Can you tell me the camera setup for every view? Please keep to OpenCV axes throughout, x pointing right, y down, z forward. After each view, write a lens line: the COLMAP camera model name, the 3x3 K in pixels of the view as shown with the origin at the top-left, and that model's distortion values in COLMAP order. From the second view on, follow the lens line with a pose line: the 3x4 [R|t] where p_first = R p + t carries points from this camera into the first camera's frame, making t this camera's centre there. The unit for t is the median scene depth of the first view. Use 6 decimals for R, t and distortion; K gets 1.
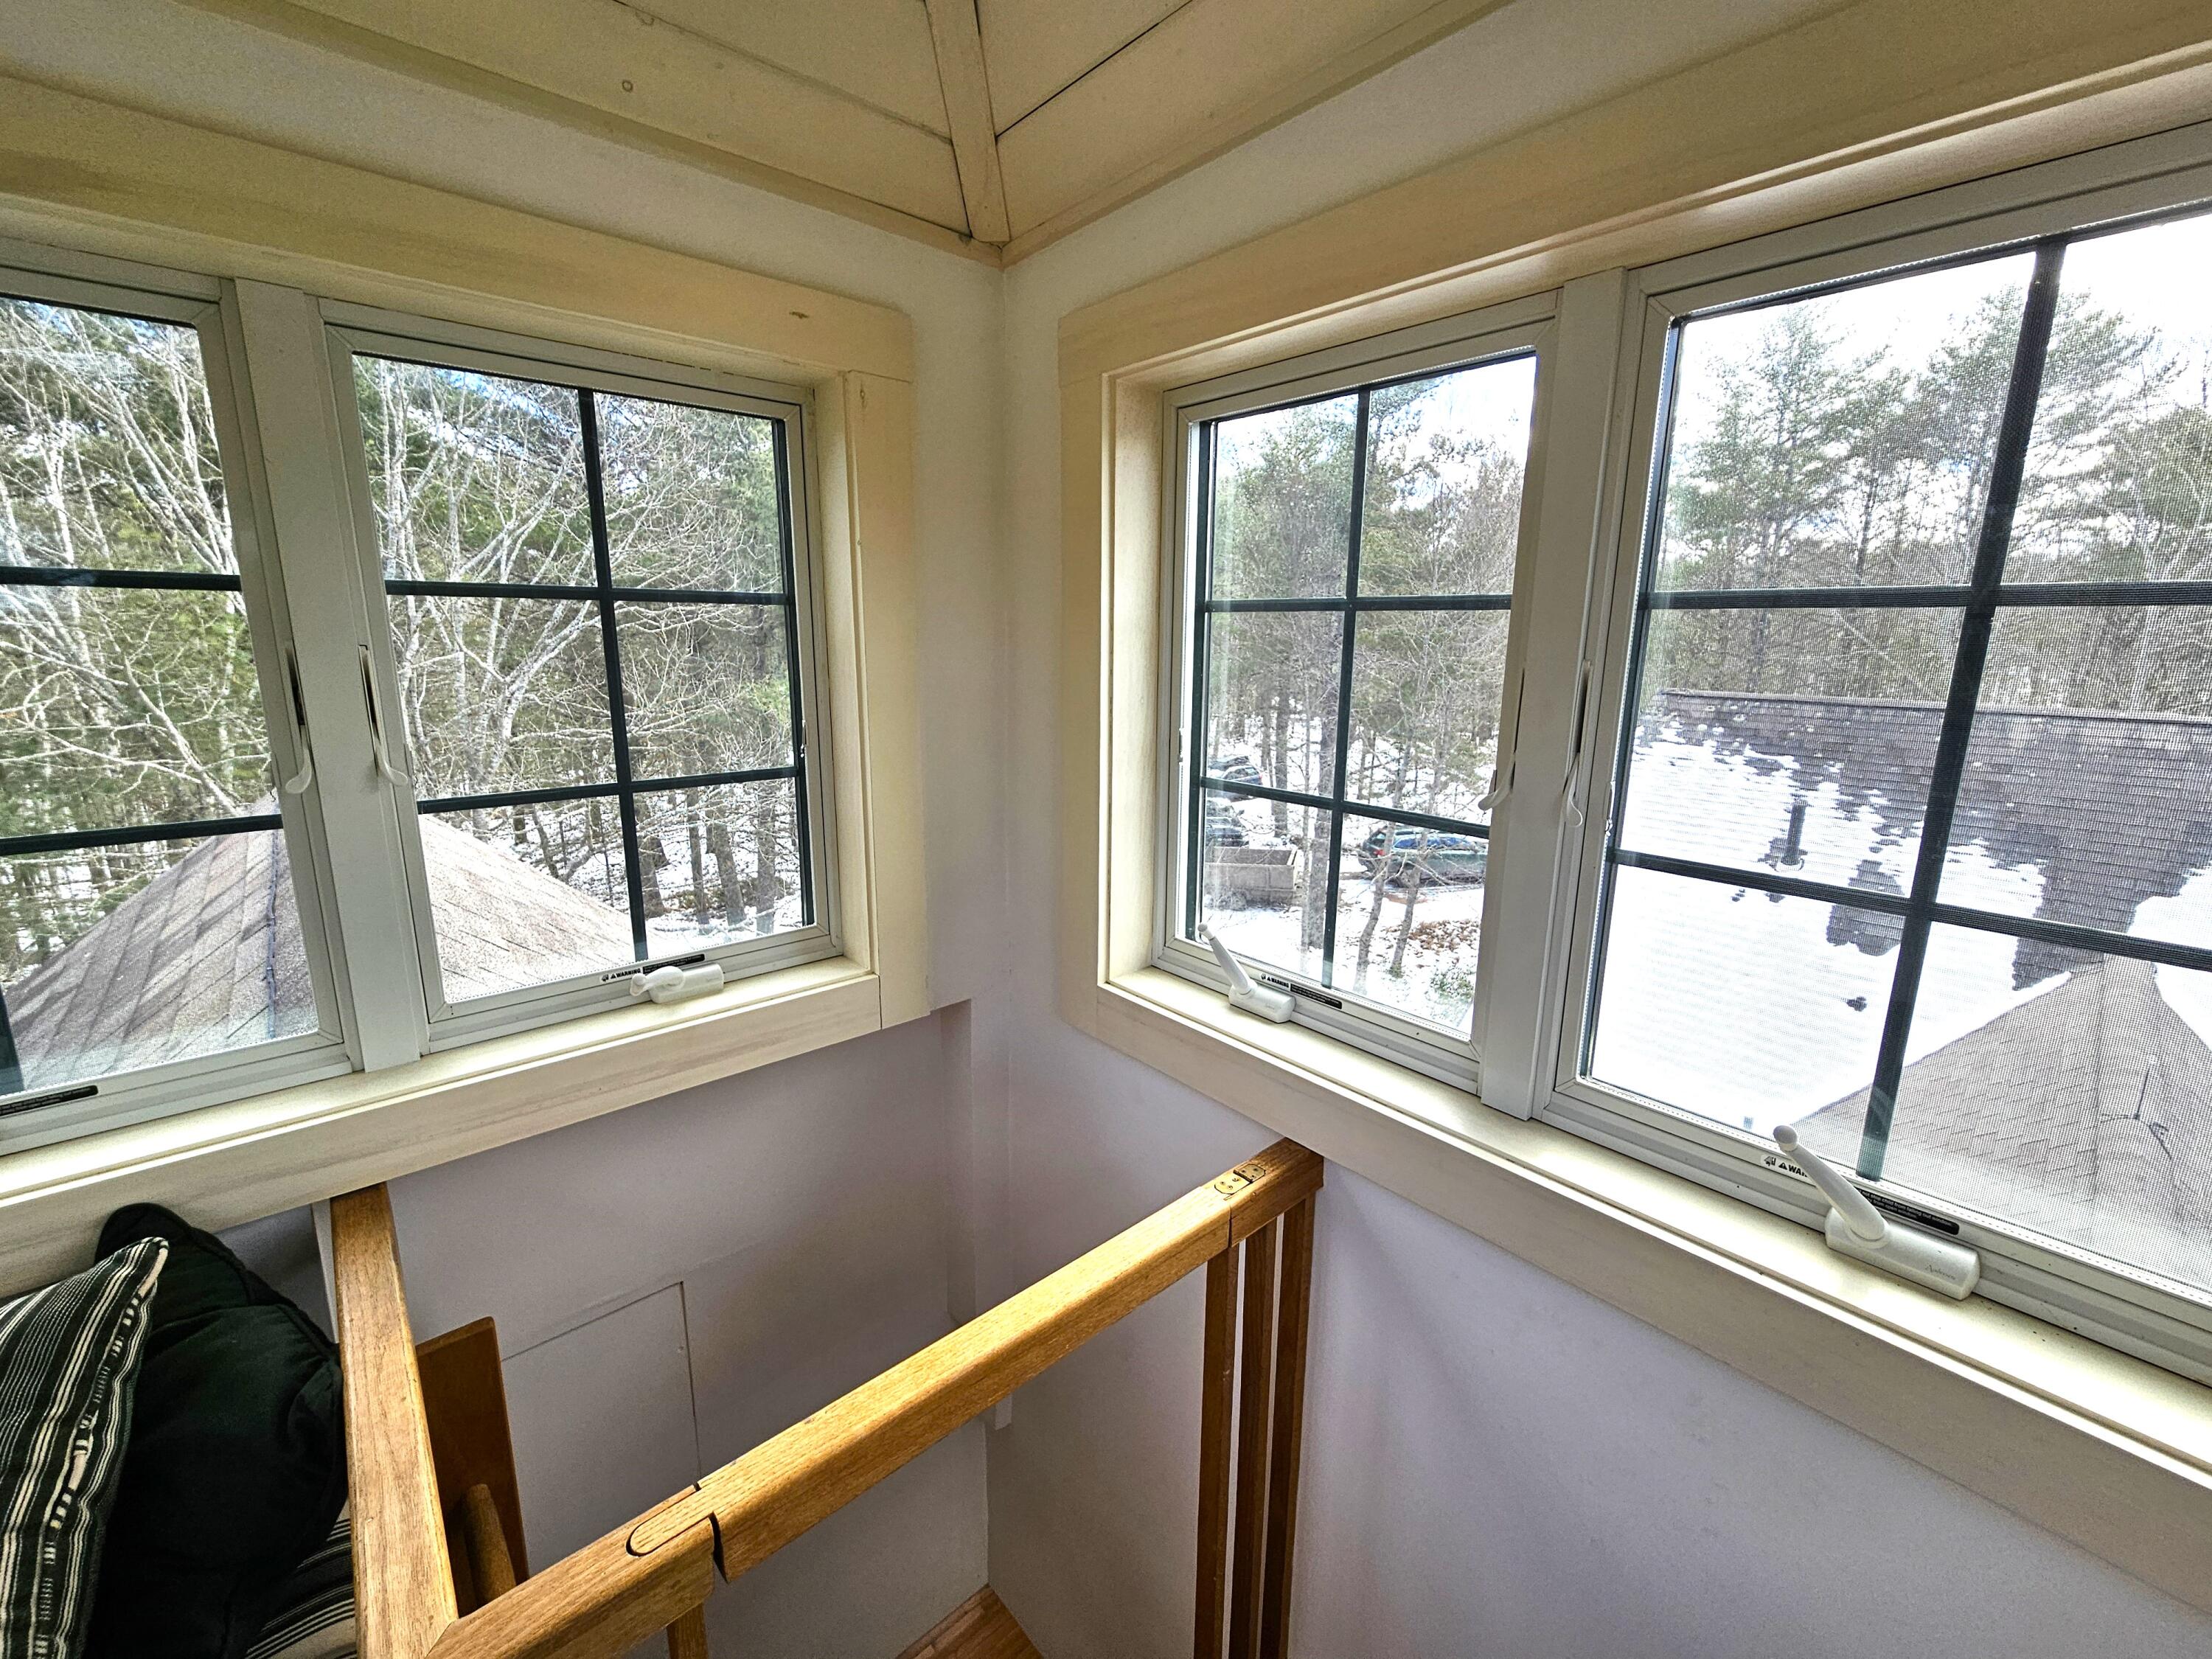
lens RADIAL K [[888.6, 0, 1106.0], [0, 888.6, 829.5], [0, 0, 1]] dist [-0.001746, -0.000121]
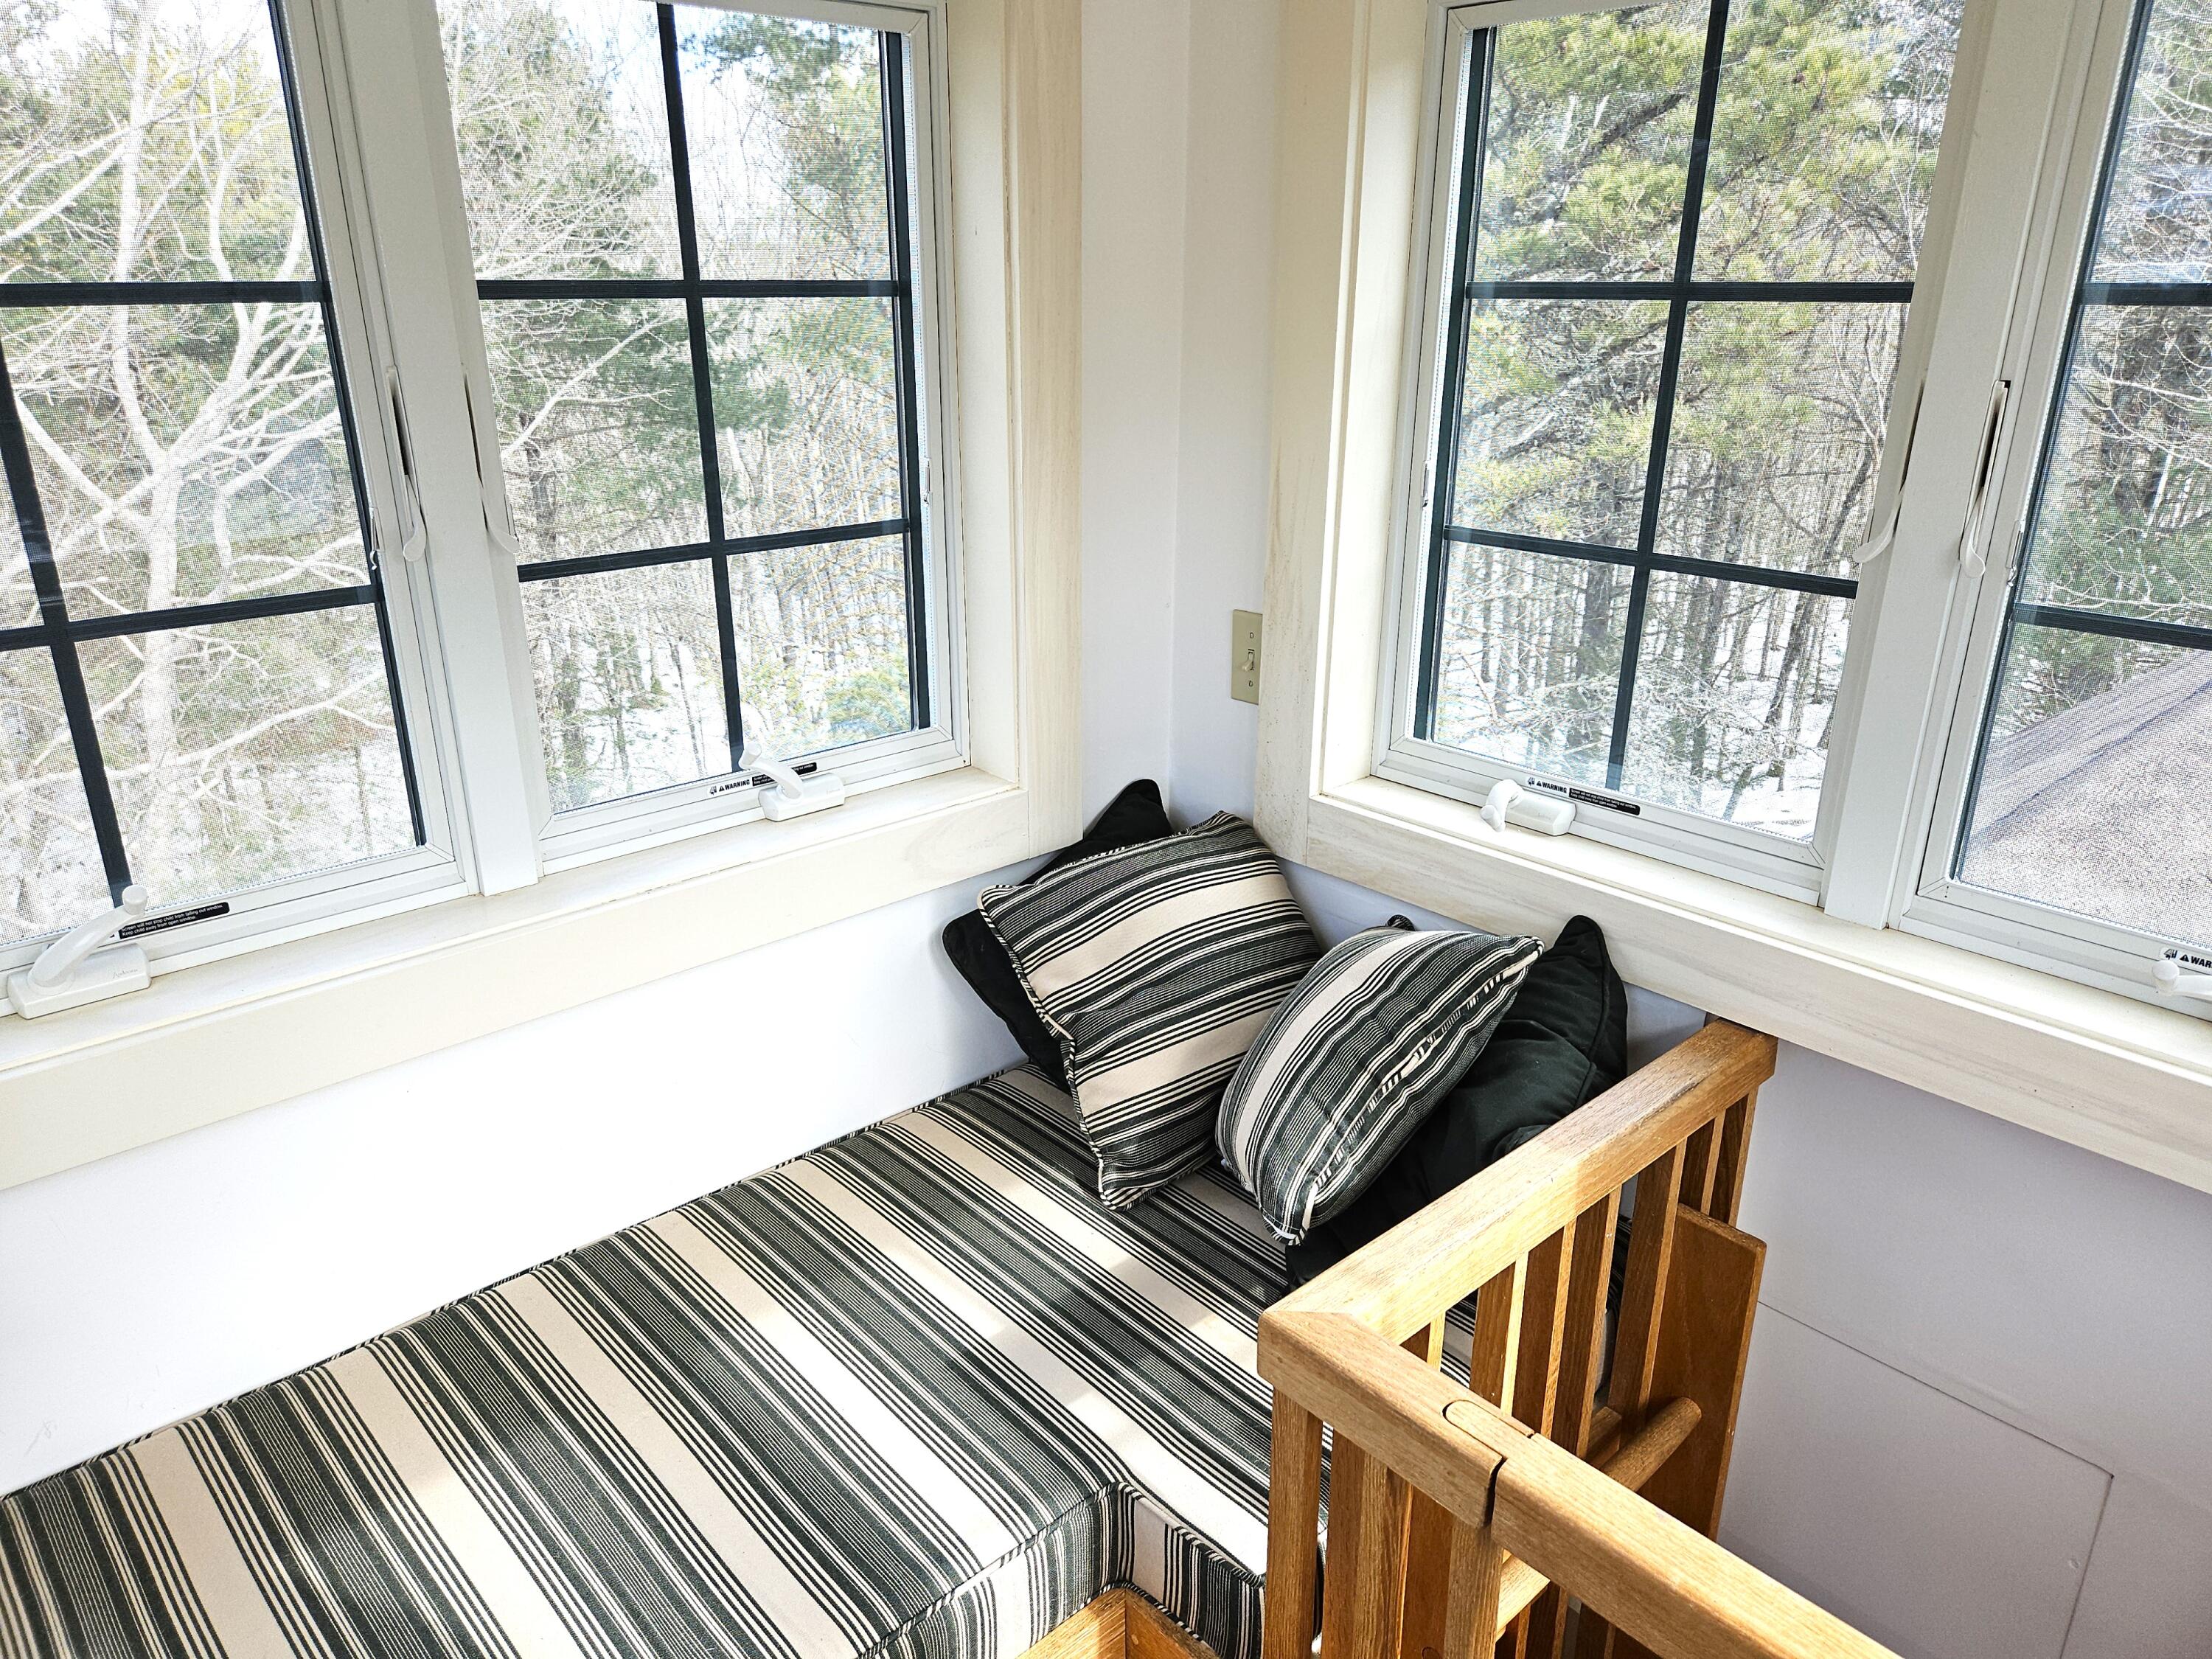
lens RADIAL K [[1512.5, 0, 1106.0], [0, 1512.5, 829.5], [0, 0, 1]] dist [0.000581, 0.000057]
pose [[0.018613, 0.346409, -0.937899, 0.646929], [-0.214359, 0.917631, 0.334669, -0.180237], [0.976578, 0.194818, 0.091336, 0.308501]]
